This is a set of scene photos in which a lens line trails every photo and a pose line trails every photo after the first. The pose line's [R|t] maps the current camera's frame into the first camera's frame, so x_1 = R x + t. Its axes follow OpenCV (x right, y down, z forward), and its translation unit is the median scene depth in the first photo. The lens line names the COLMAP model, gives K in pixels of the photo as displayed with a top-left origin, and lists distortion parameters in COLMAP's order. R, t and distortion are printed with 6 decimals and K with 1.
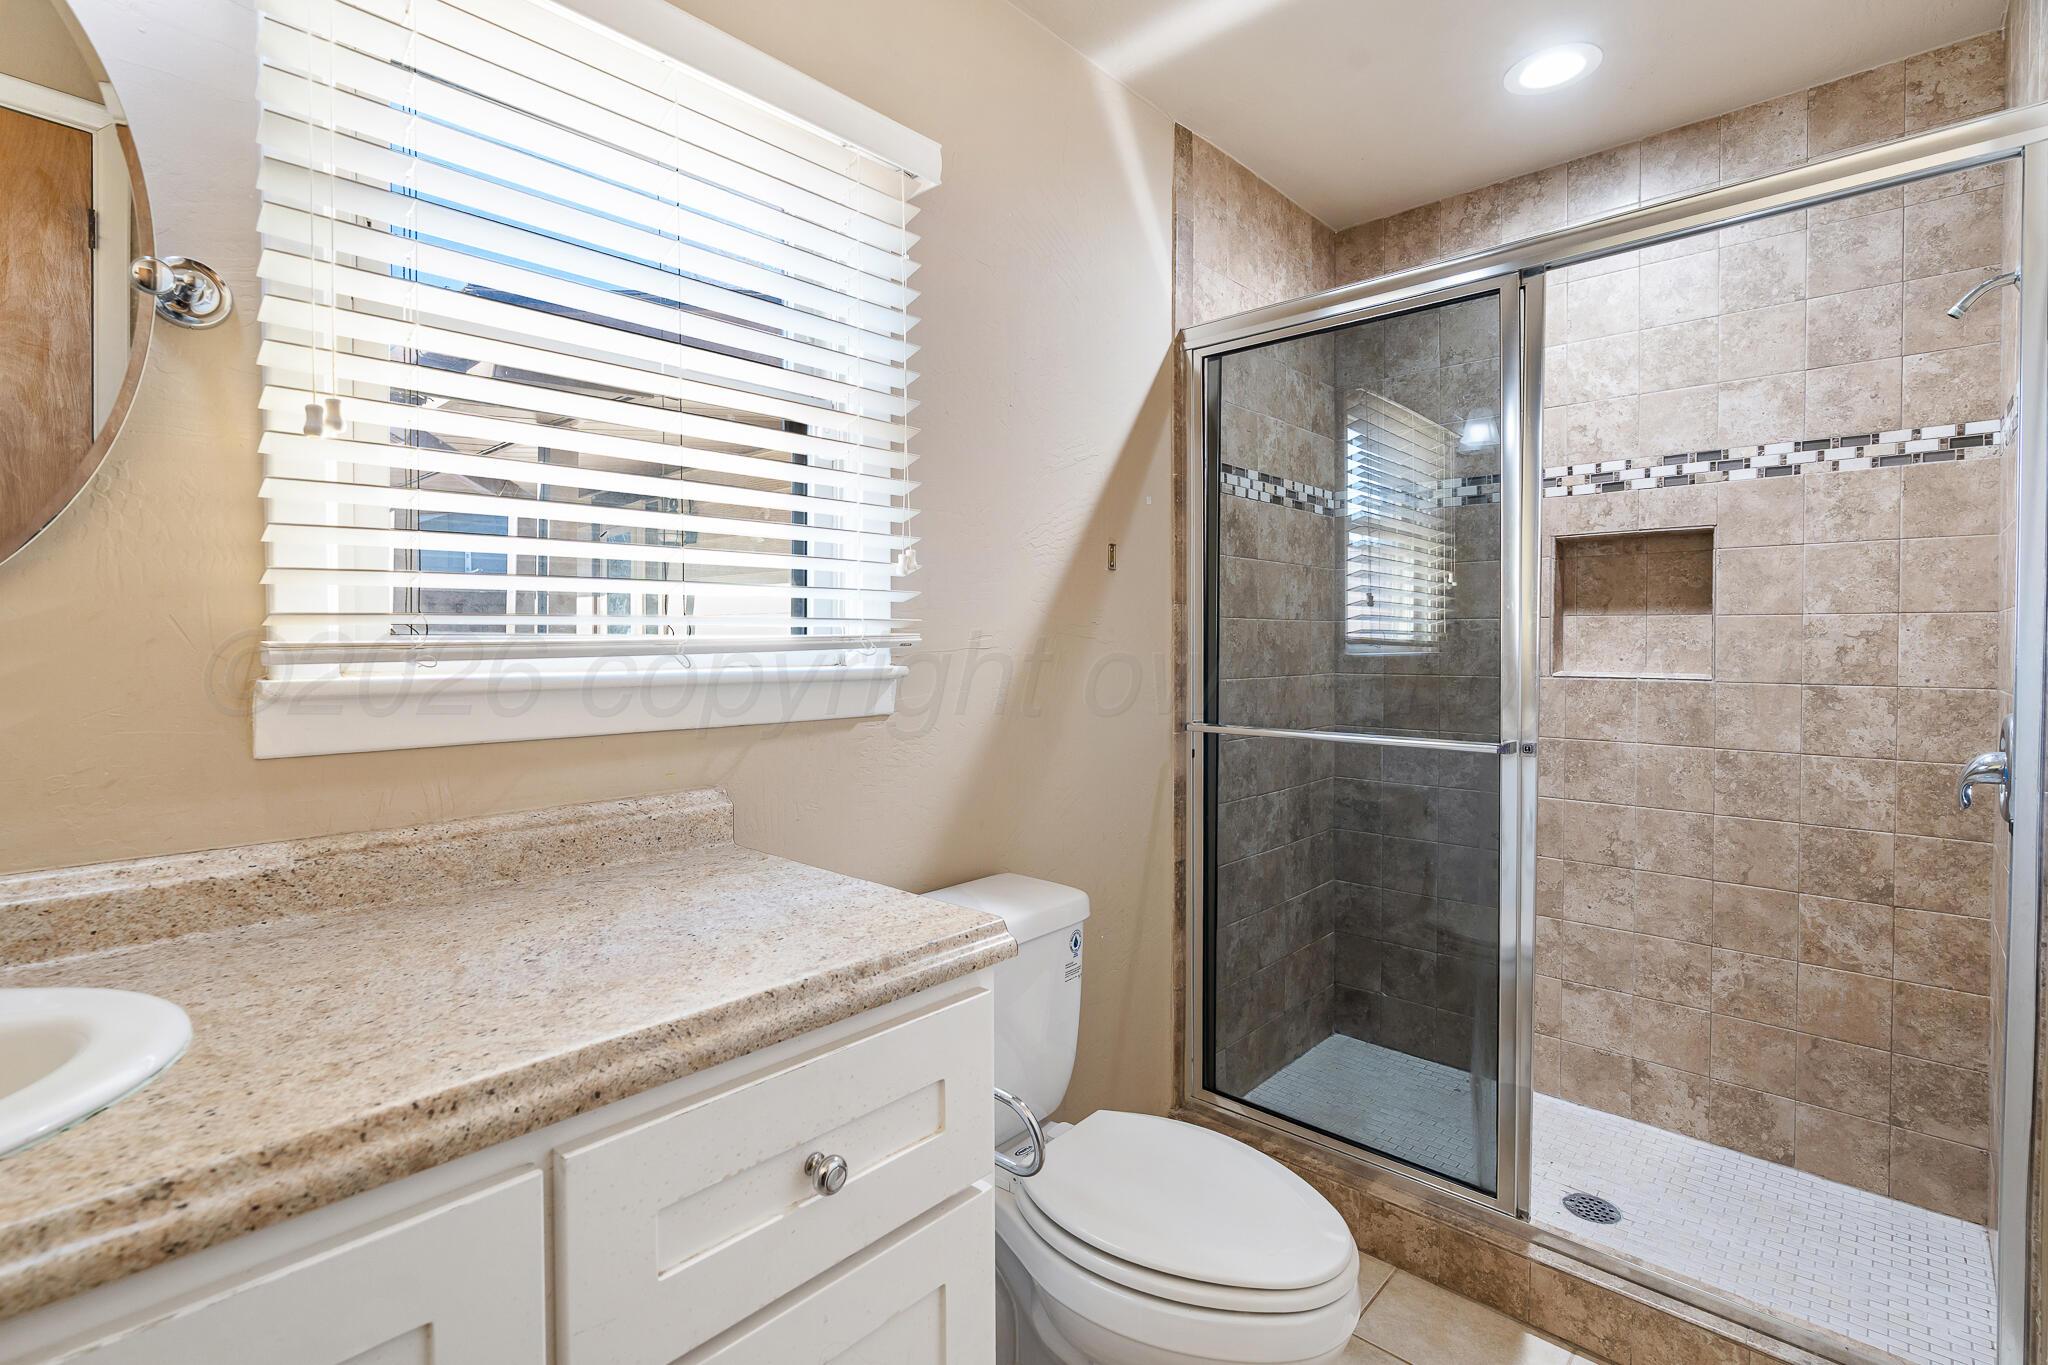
lens RADIAL K [[947.9, 0, 1017.0], [0, 947.9, 637.8], [0, 0, 1]] dist [0.003911, 0.000469]
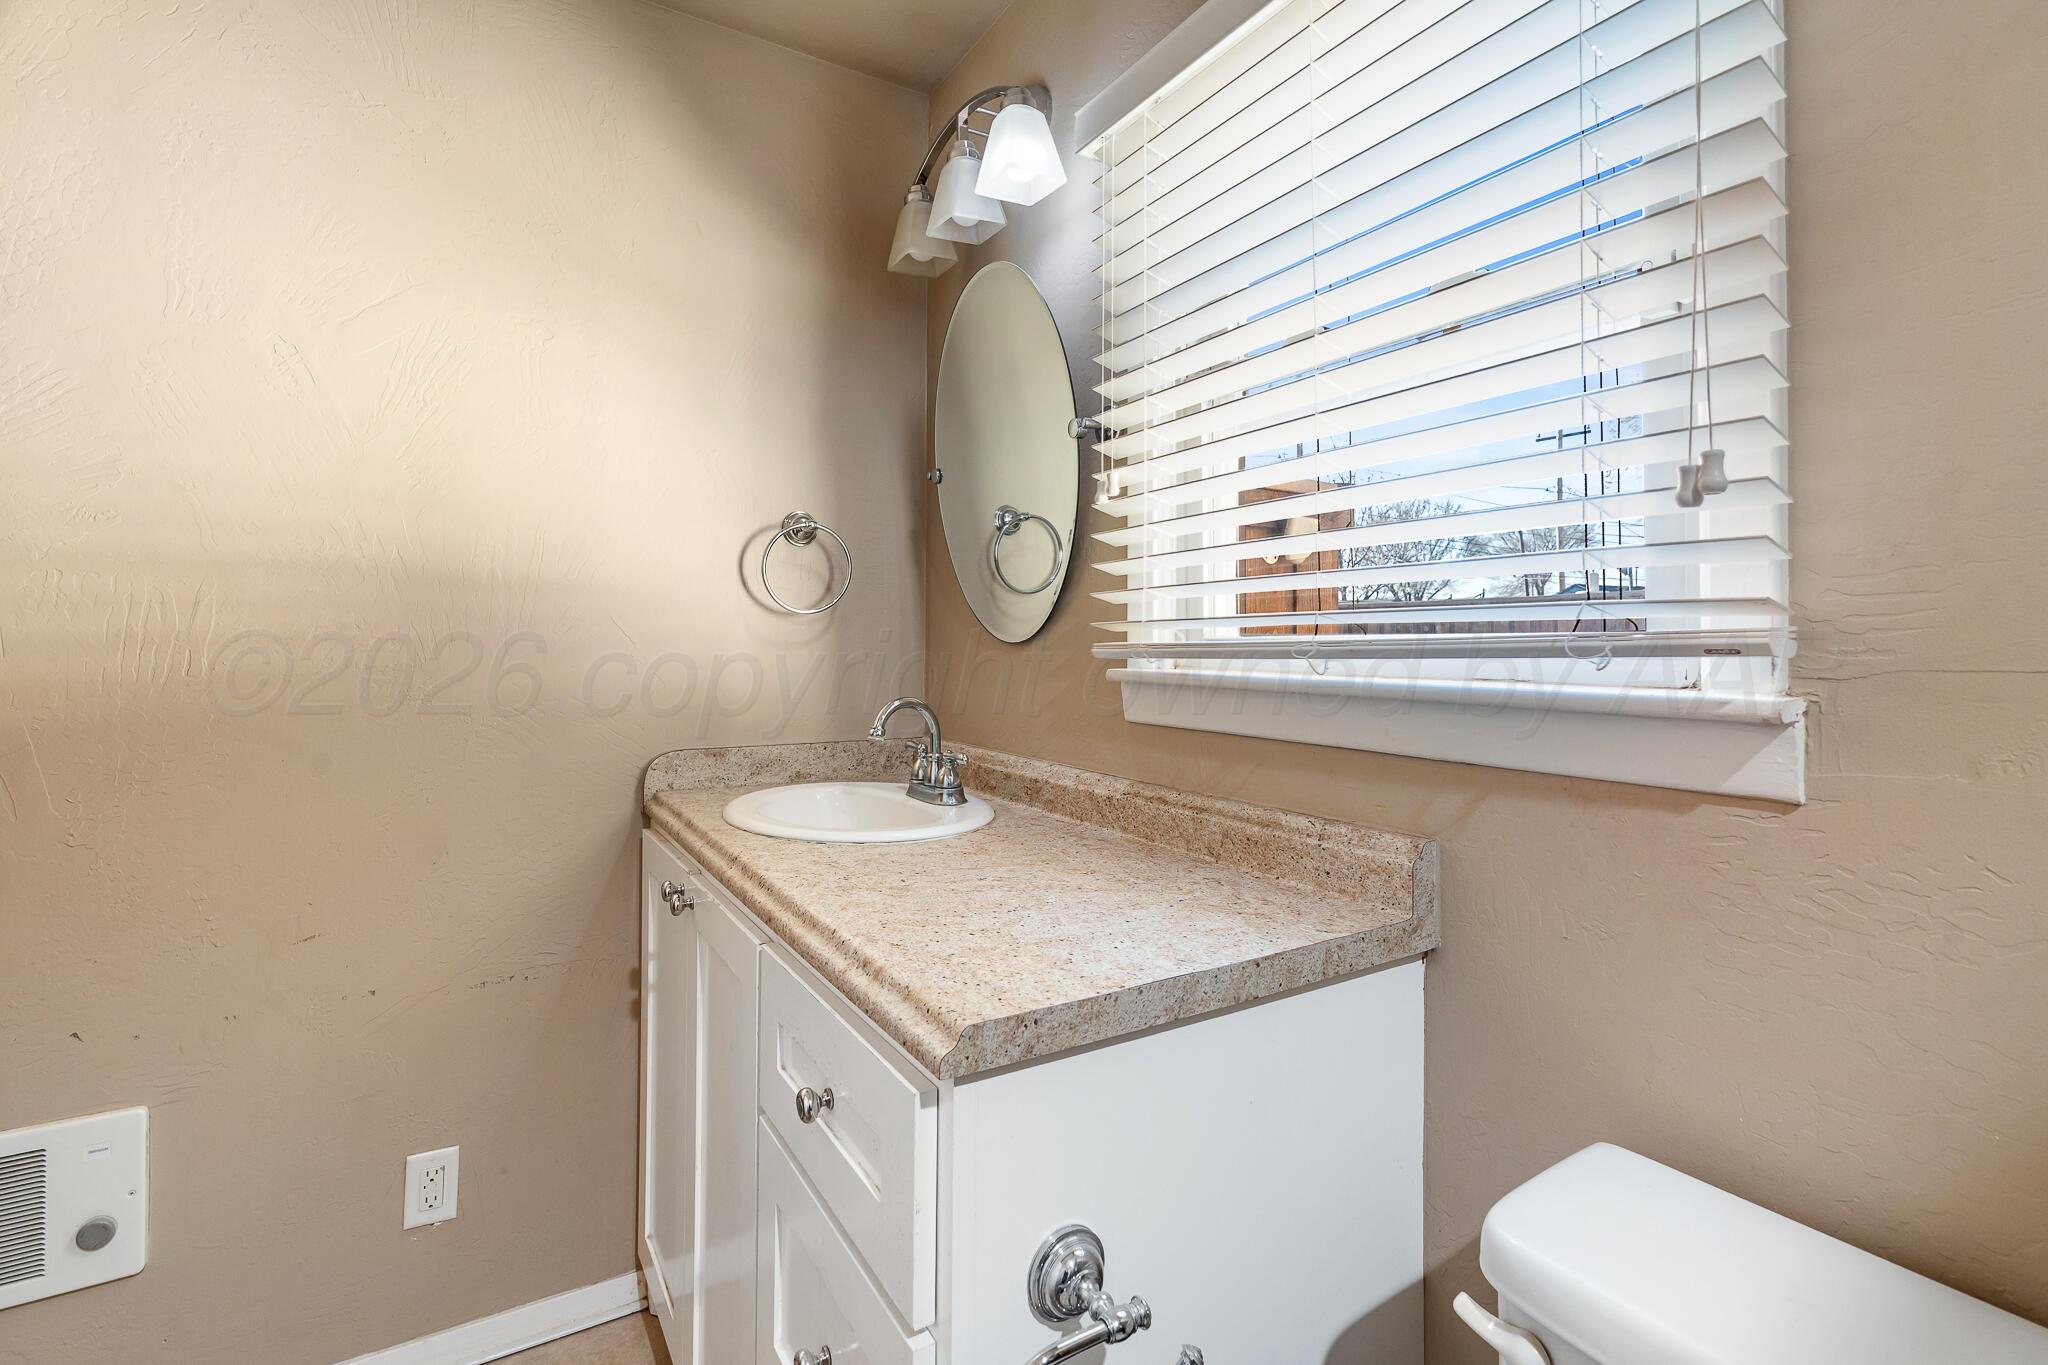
lens RADIAL K [[947.9, 0, 1017.0], [0, 947.9, 637.8], [0, 0, 1]] dist [0.003911, 0.000469]
pose [[-0.279583, -0.005603, -0.960105, 0.617476], [0.000369, 0.999982, -0.005943, 0.005955], [0.960121, -0.002016, -0.279576, 1.154104]]
